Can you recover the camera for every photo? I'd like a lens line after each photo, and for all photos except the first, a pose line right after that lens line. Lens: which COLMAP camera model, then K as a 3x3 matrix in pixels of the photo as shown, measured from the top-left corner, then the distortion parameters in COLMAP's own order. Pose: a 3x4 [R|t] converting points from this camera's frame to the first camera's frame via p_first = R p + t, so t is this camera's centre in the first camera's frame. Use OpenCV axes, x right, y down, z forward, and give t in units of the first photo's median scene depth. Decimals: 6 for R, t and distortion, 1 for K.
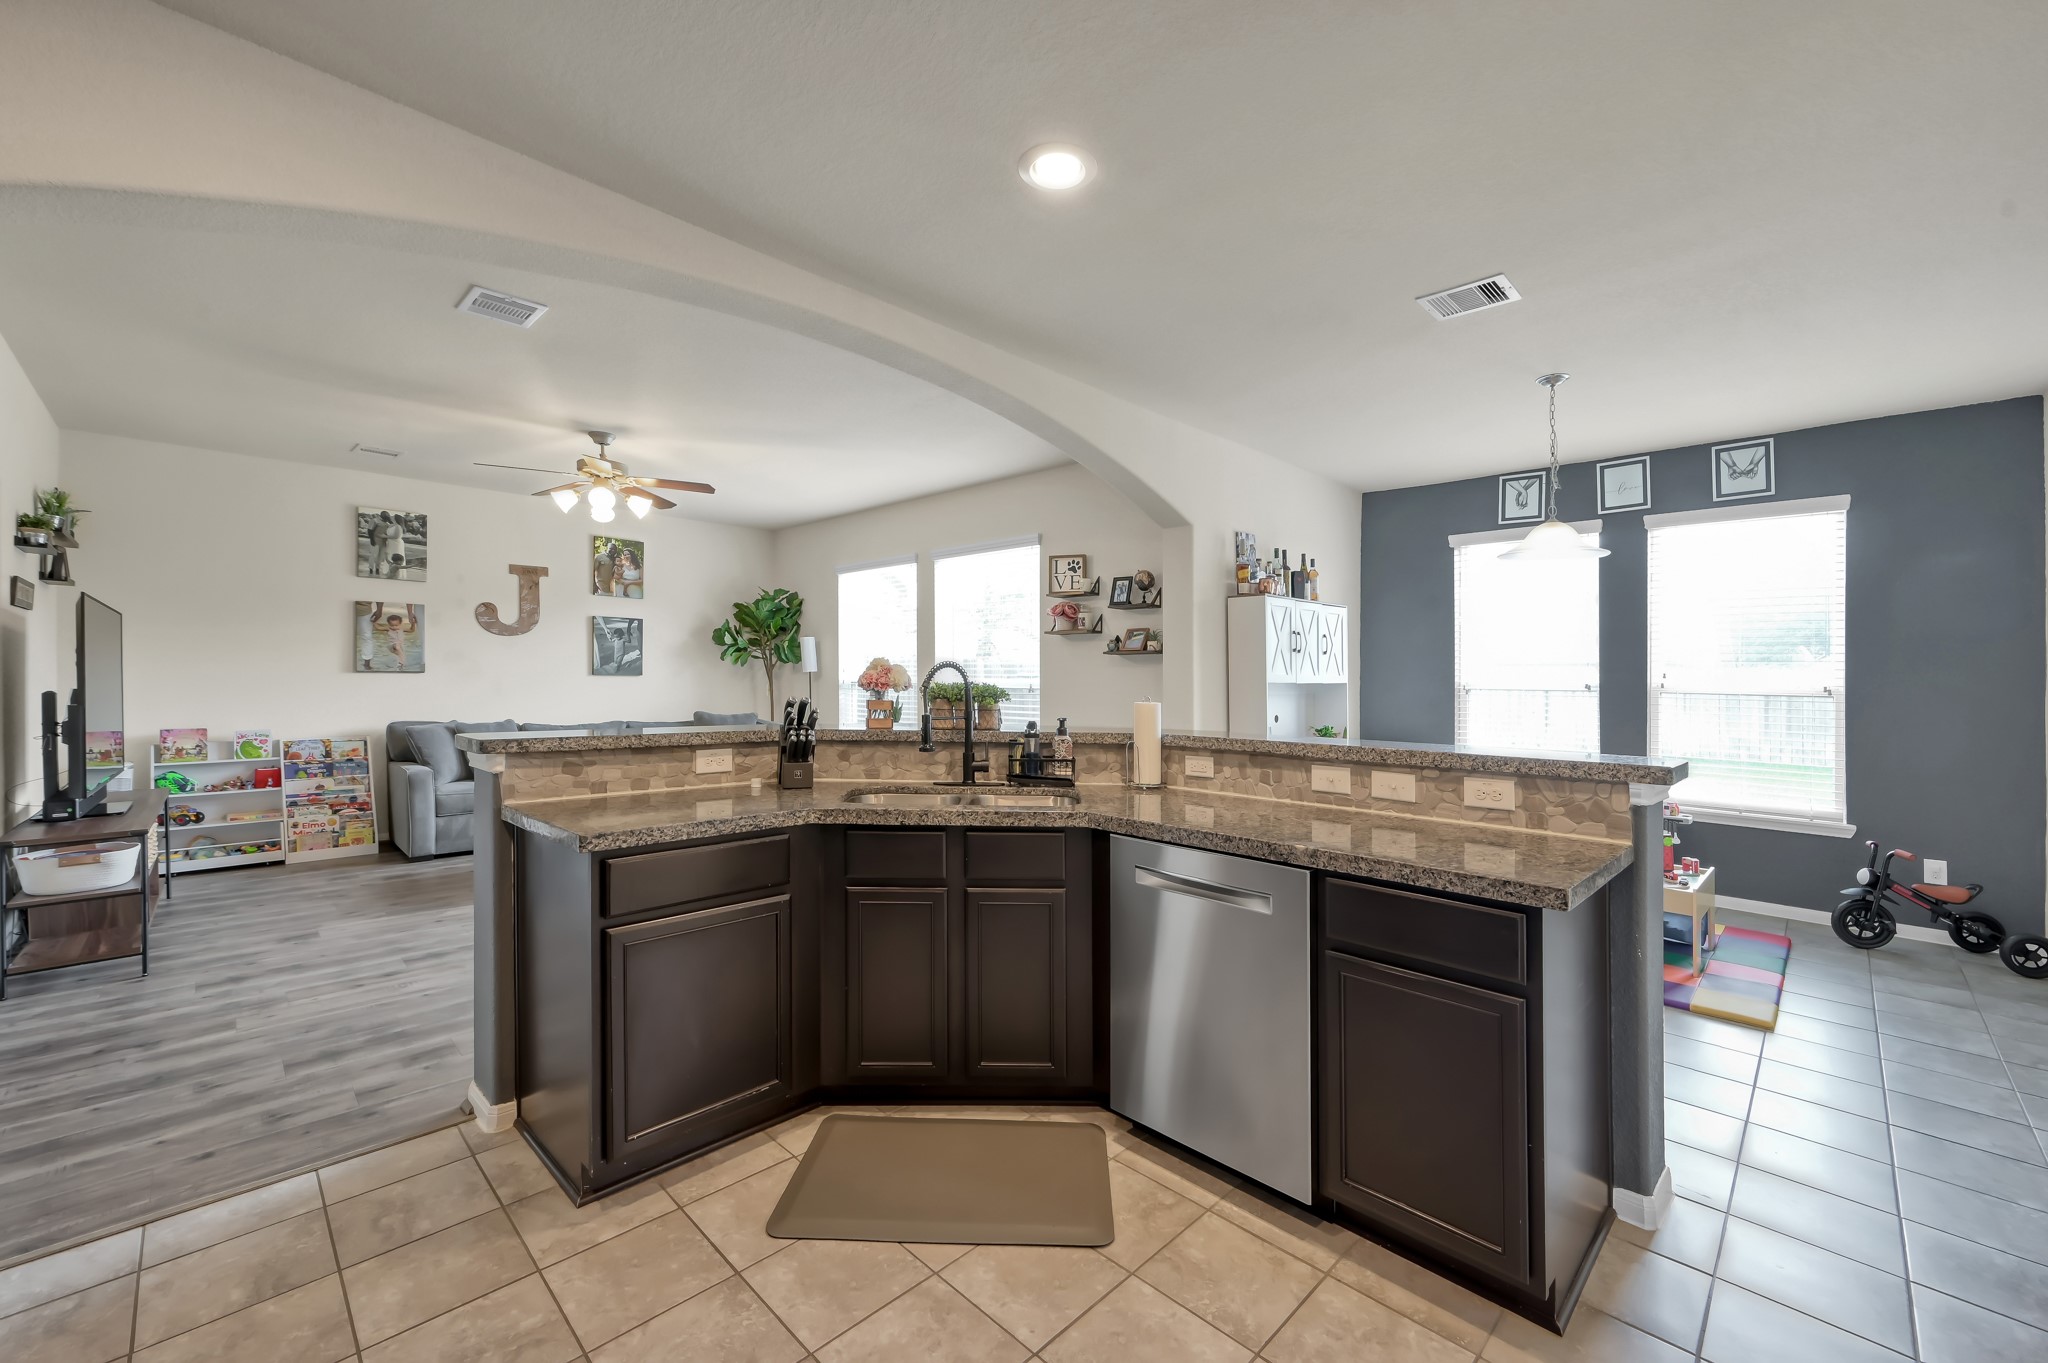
lens RADIAL K [[830.3, 0, 1057.6], [0, 830.3, 673.8], [0, 0, 1]] dist [-0.002645, 0.002330]
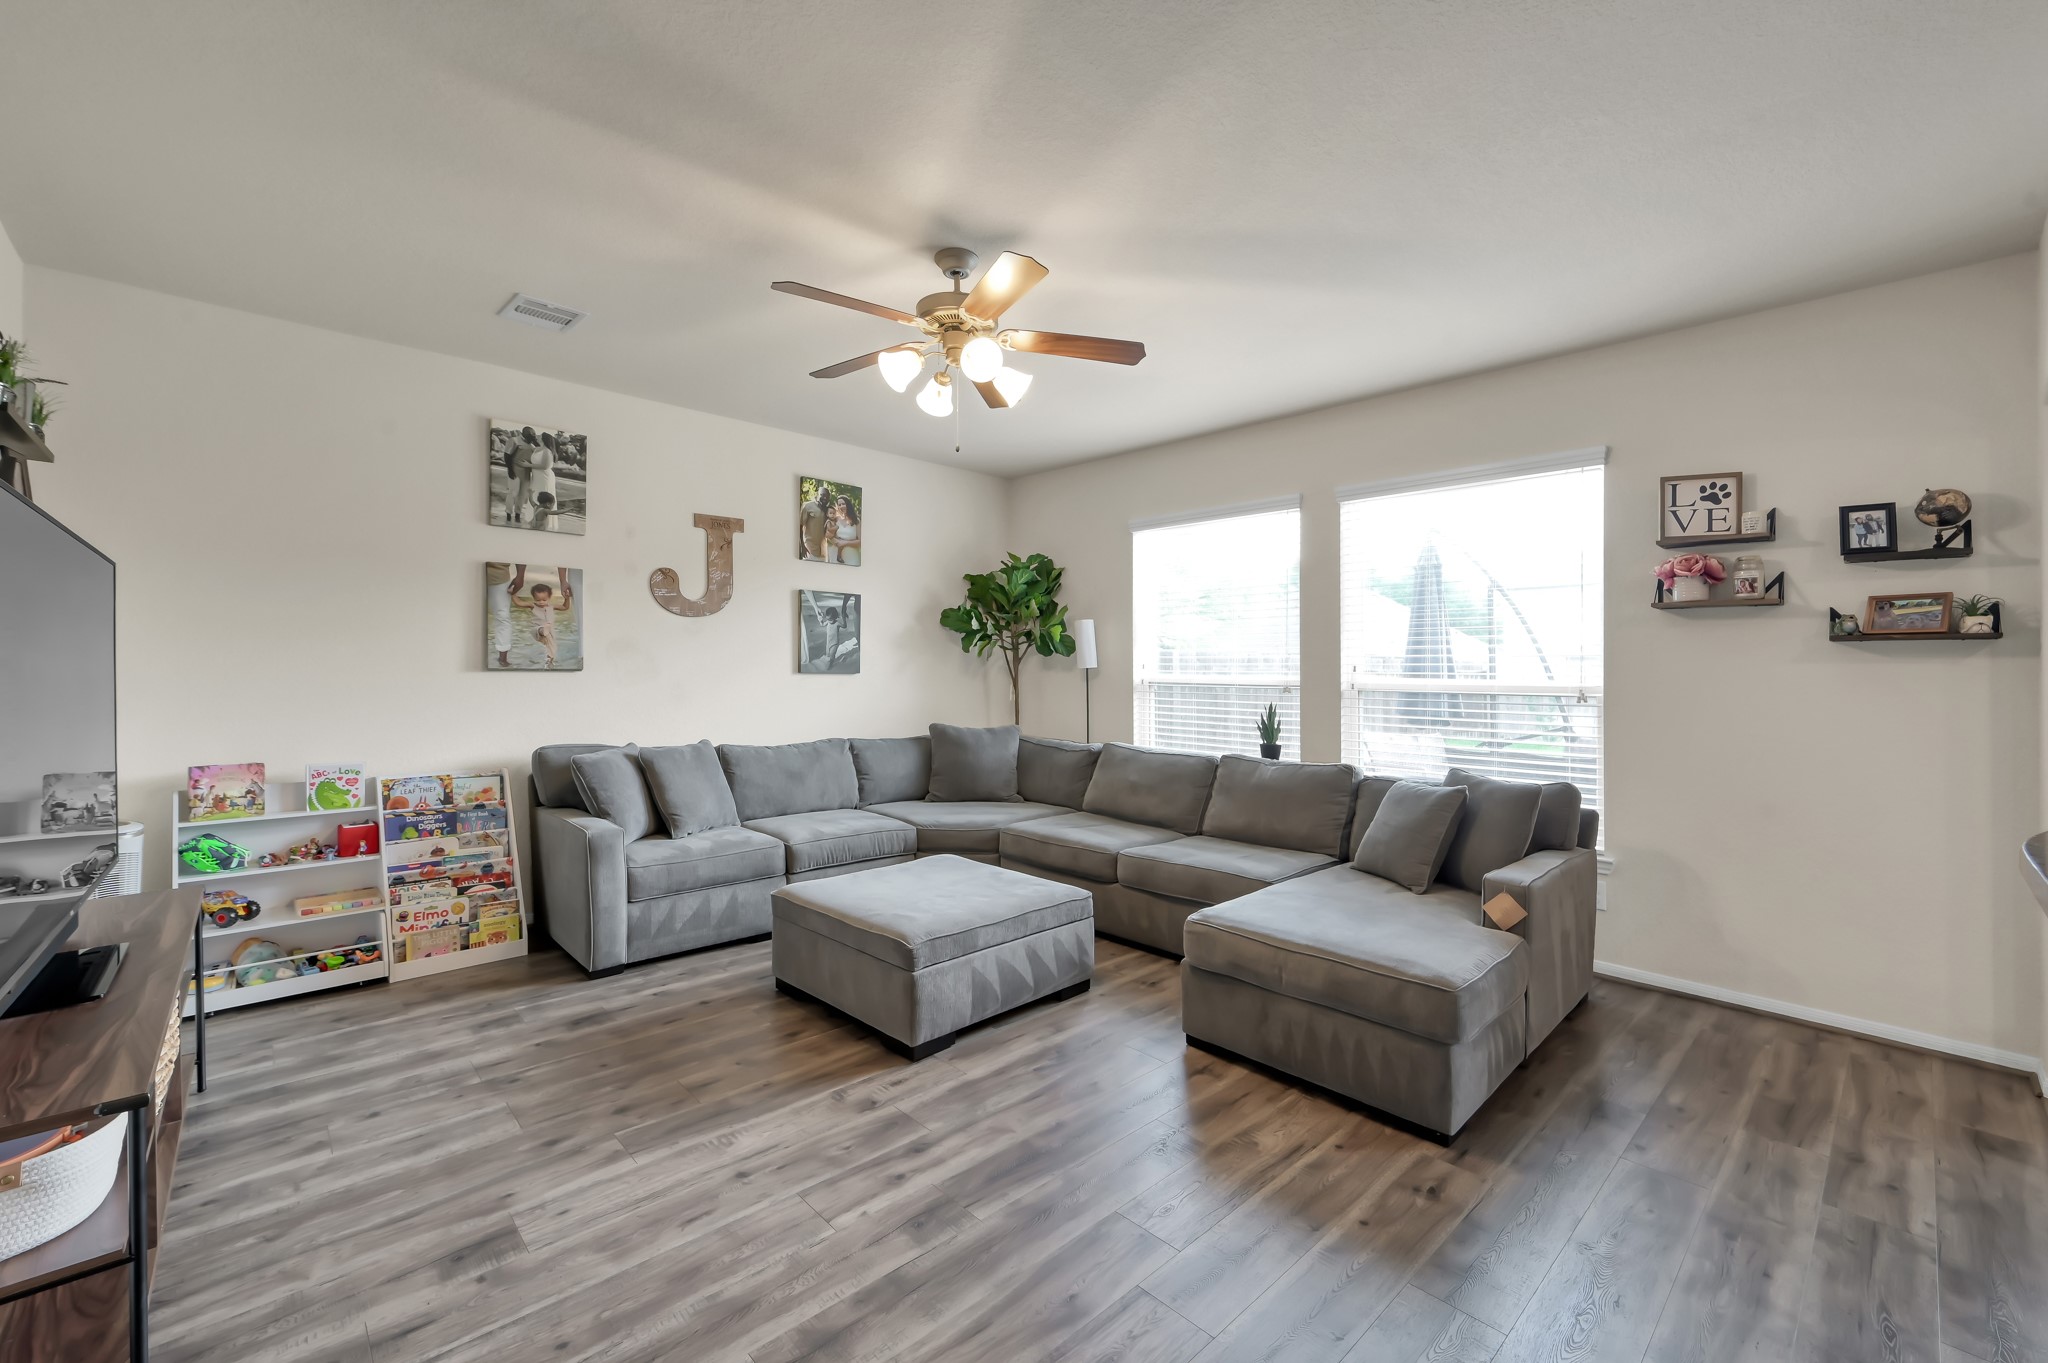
lens RADIAL K [[830.3, 0, 1084.8], [0, 830.3, 662.7], [0, 0, 1]] dist [-0.002645, 0.002330]
pose [[0.999996, -0.001048, -0.002650, -0.431002], [0.001038, 0.999992, -0.003845, -0.005965], [0.002654, 0.003842, 0.999989, 0.401456]]
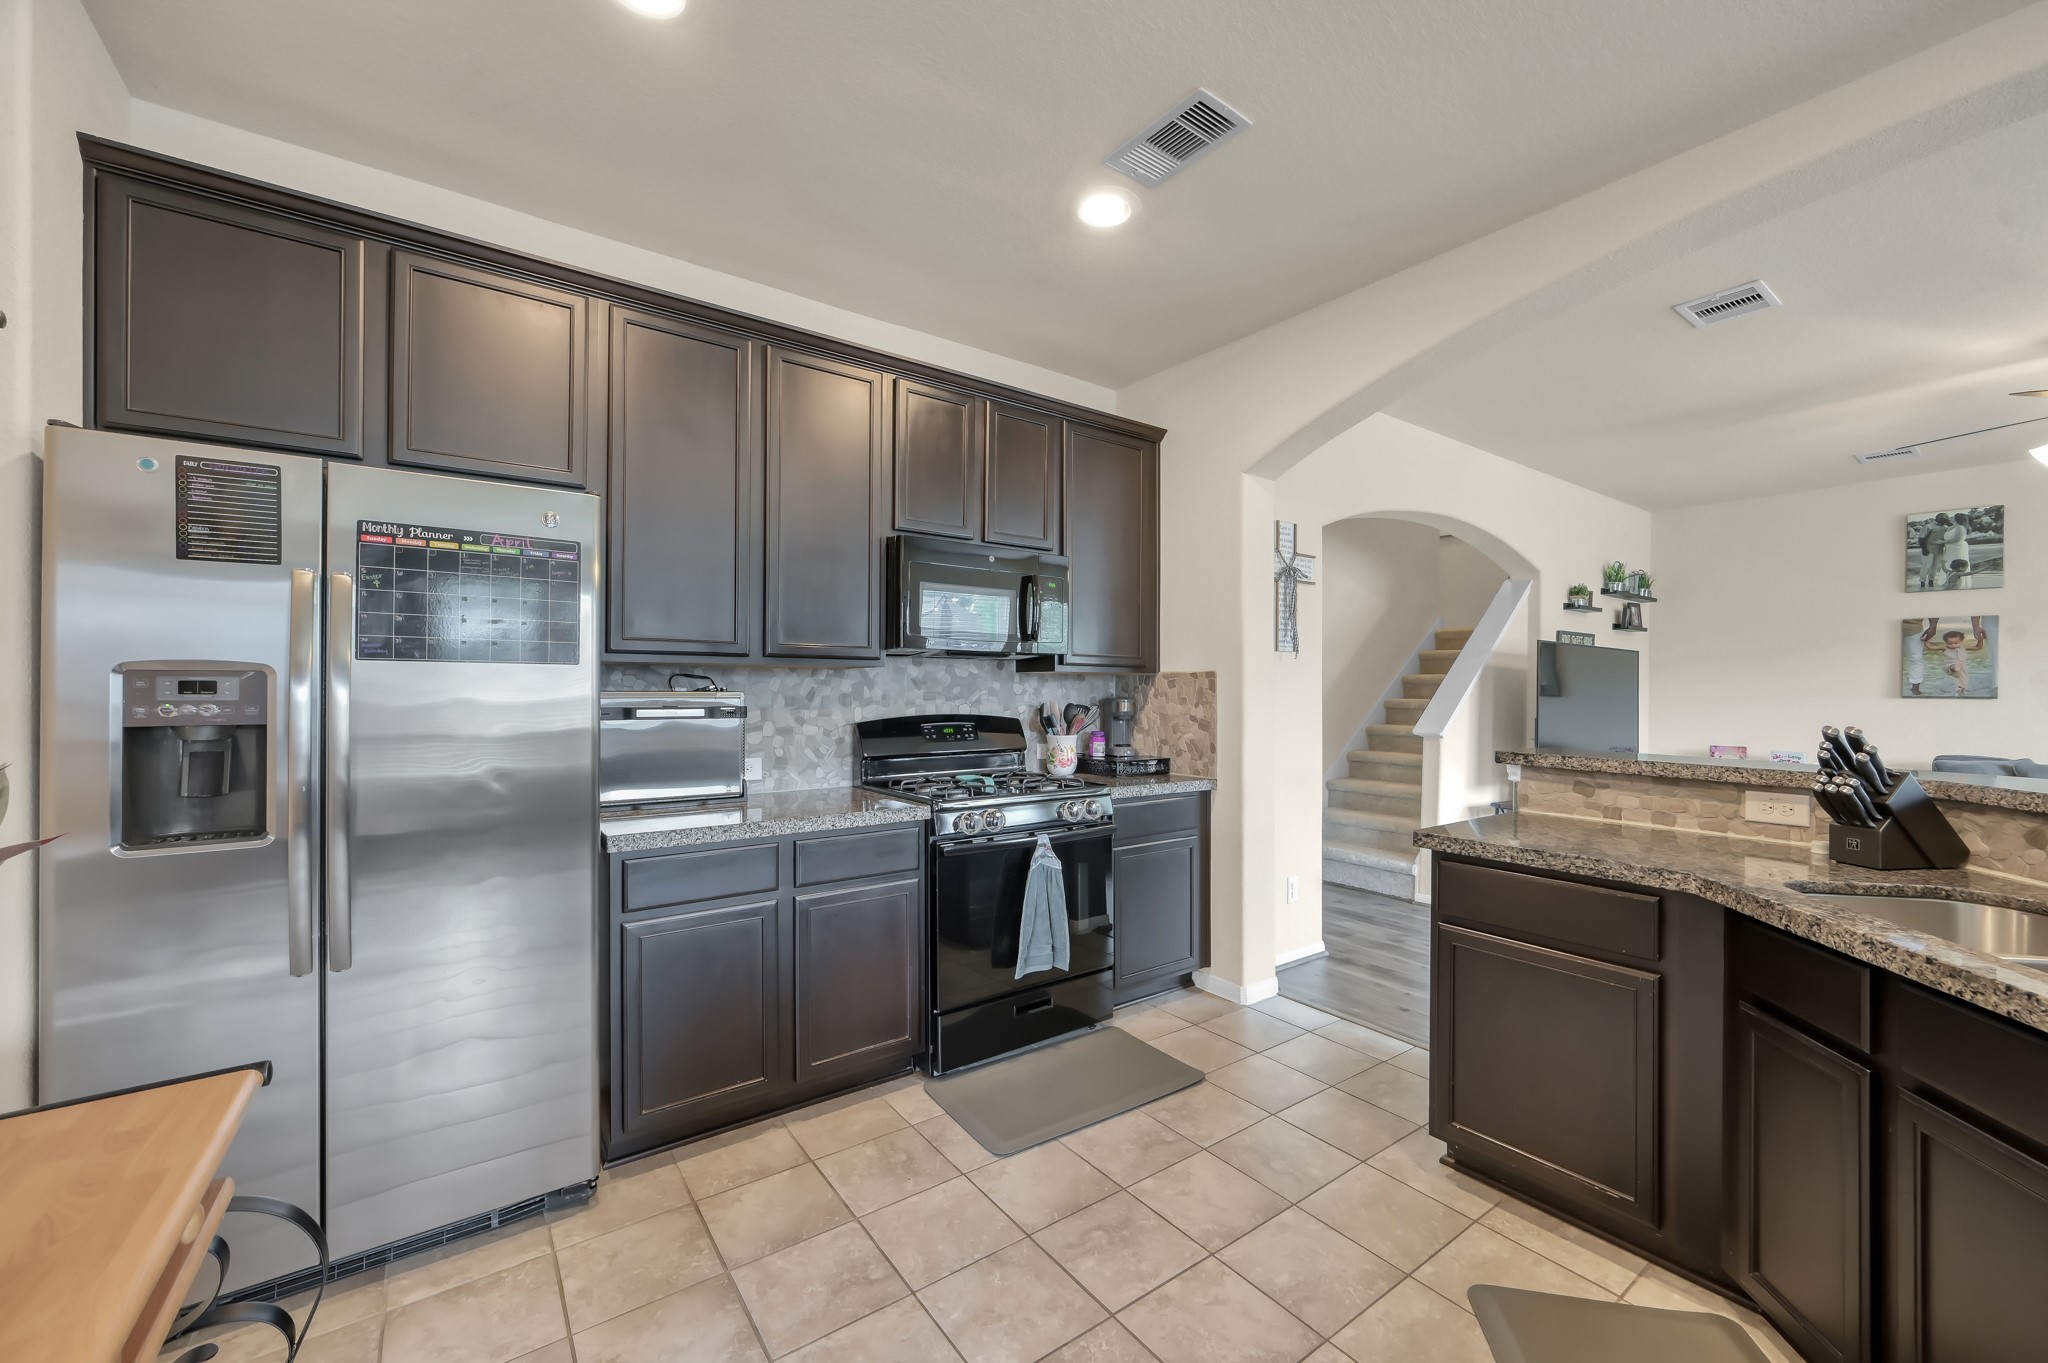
lens RADIAL K [[793.0, 0, 1021.5], [0, 793.0, 700.7], [0, 0, 1]] dist [-0.000059, -0.000120]
pose [[-0.180371, 0.004320, -0.983589, 0.219622], [-0.006197, 0.999966, 0.005528, 0.003420], [0.983579, 0.007093, -0.180338, 0.233250]]
